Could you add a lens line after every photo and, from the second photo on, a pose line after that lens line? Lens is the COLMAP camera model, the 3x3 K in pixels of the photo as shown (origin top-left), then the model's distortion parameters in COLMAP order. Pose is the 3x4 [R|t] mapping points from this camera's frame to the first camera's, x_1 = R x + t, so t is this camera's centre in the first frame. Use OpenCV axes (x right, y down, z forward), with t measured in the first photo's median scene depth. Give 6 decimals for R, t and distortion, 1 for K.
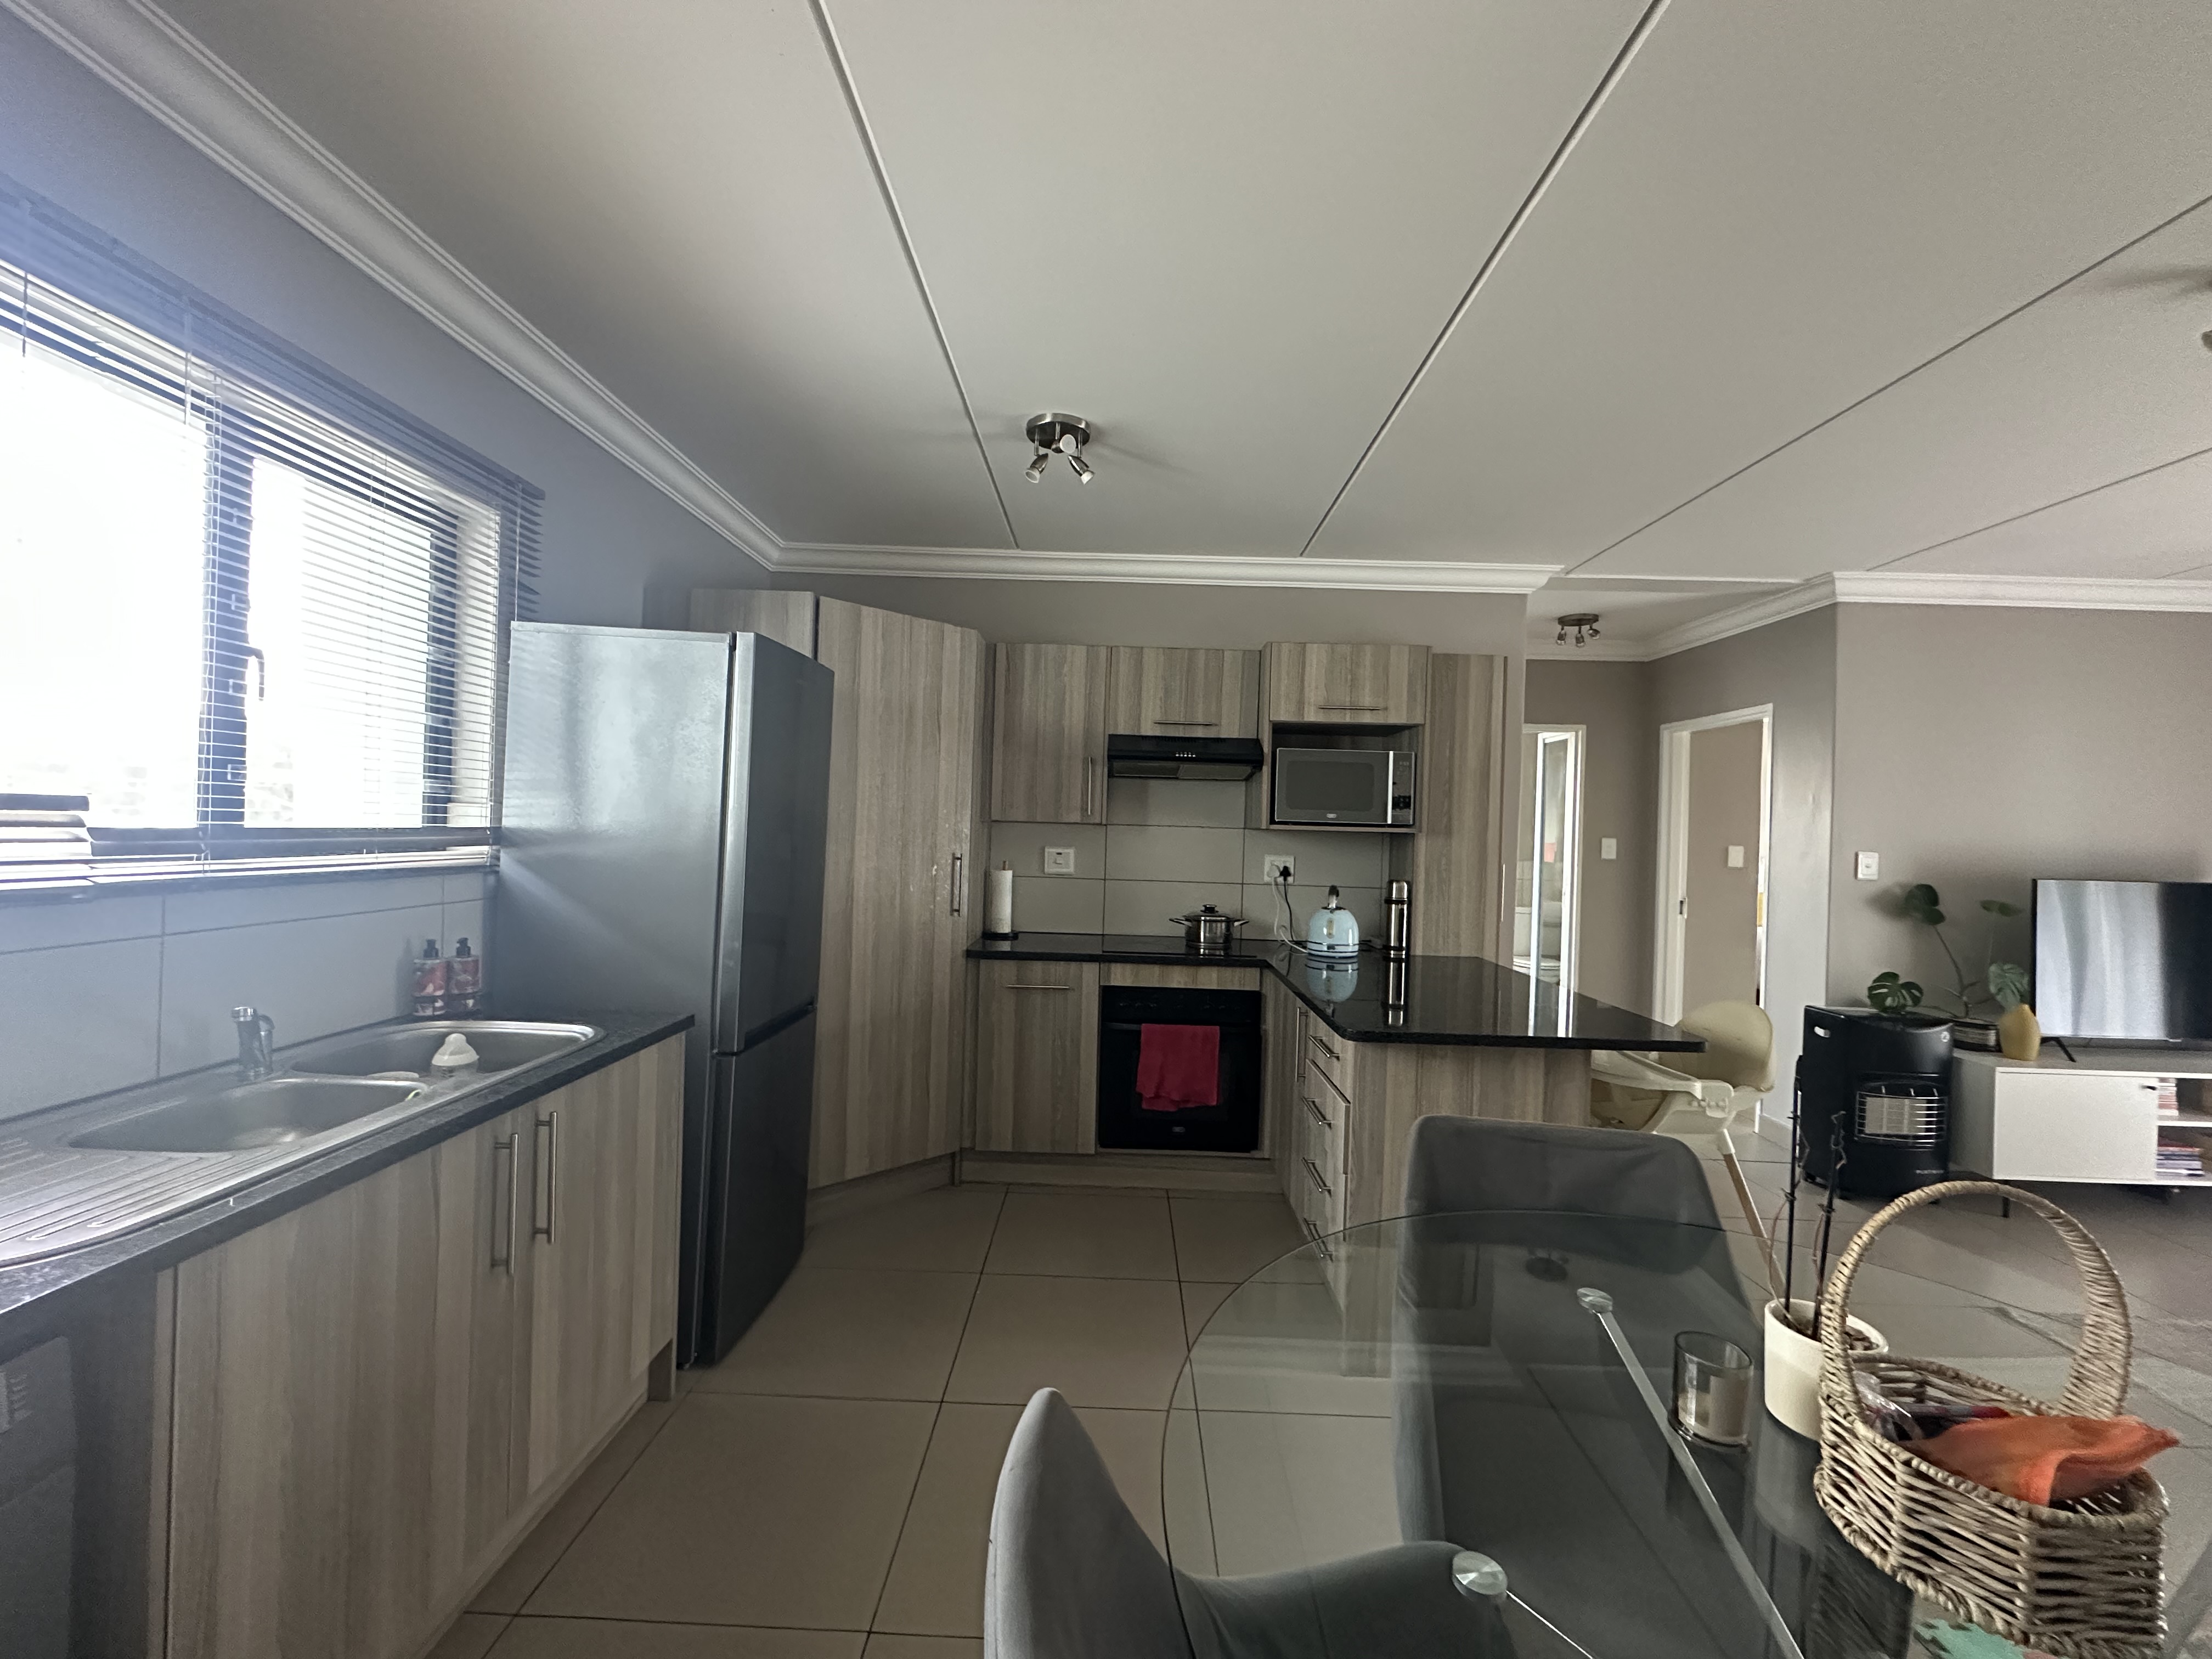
lens RADIAL K [[884.7, 0, 1106.0], [0, 884.7, 829.5], [0, 0, 1]] dist [-0.001645, -0.000434]
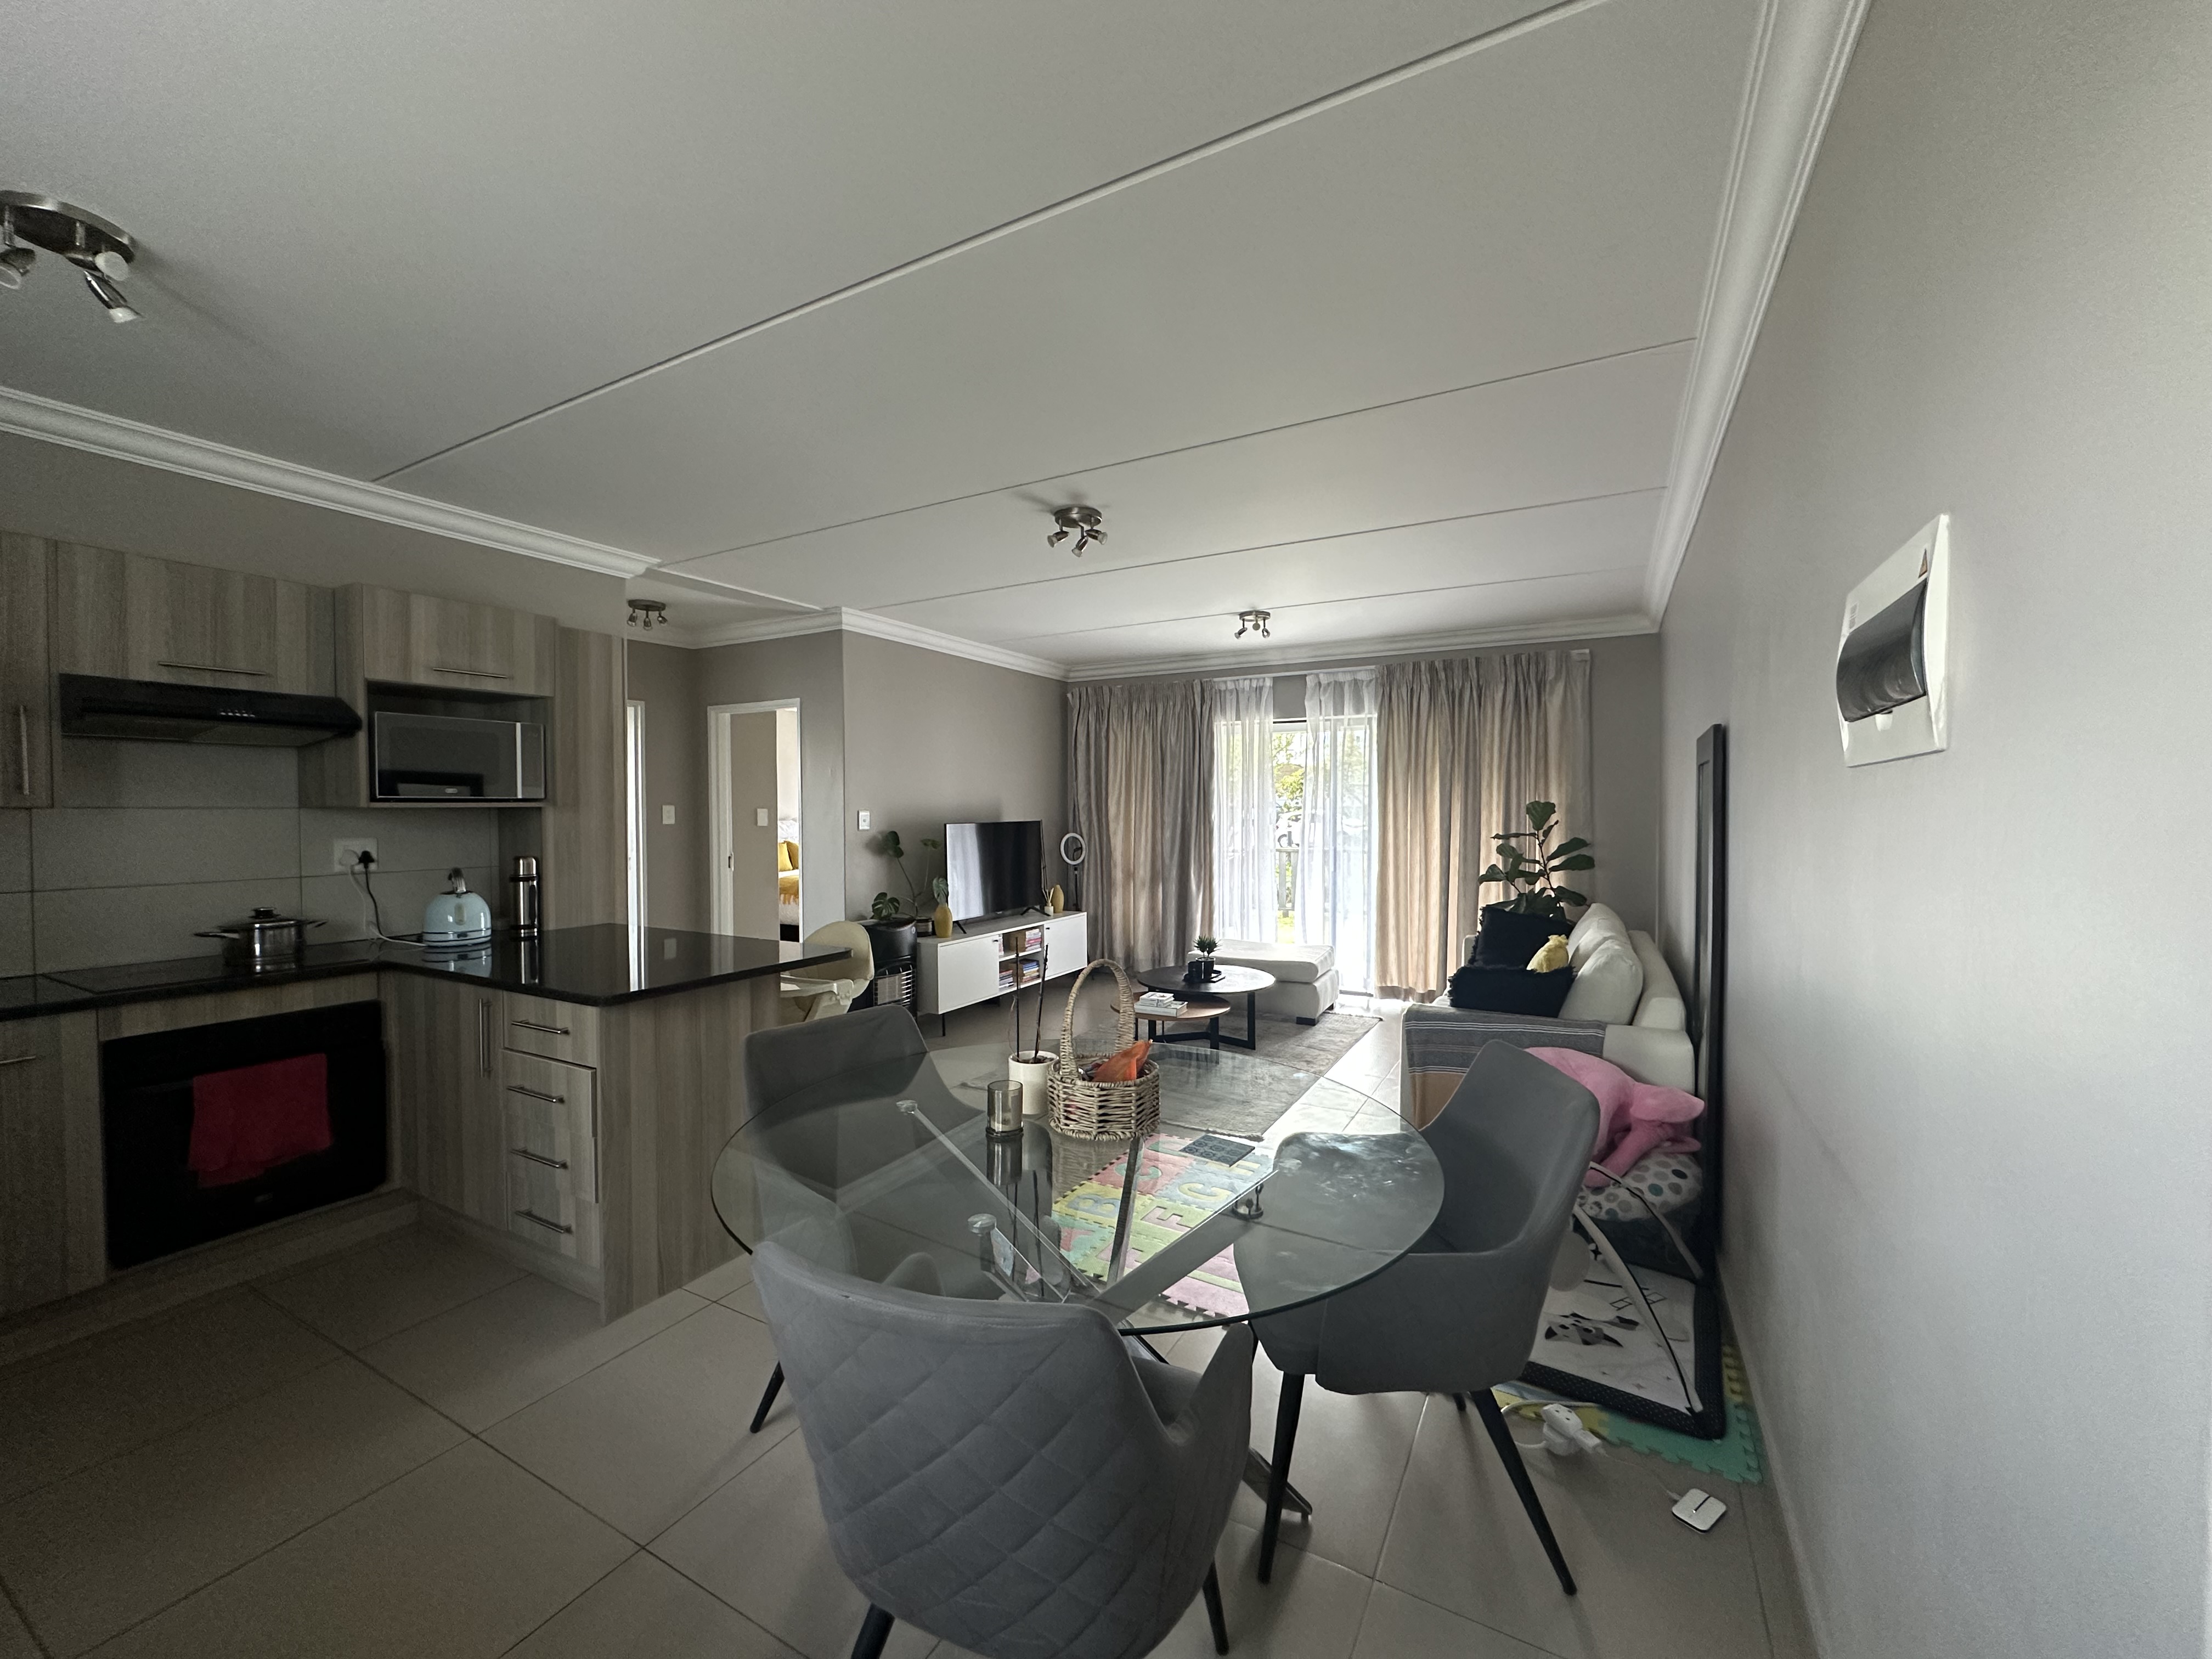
lens RADIAL K [[884.7, 0, 1106.0], [0, 884.7, 829.5], [0, 0, 1]] dist [-0.001645, -0.000434]
pose [[0.475111, -0.052849, 0.878337, -0.218655], [0.018309, 0.998572, 0.050180, -0.008989], [-0.879735, -0.007760, 0.475401, -0.016247]]
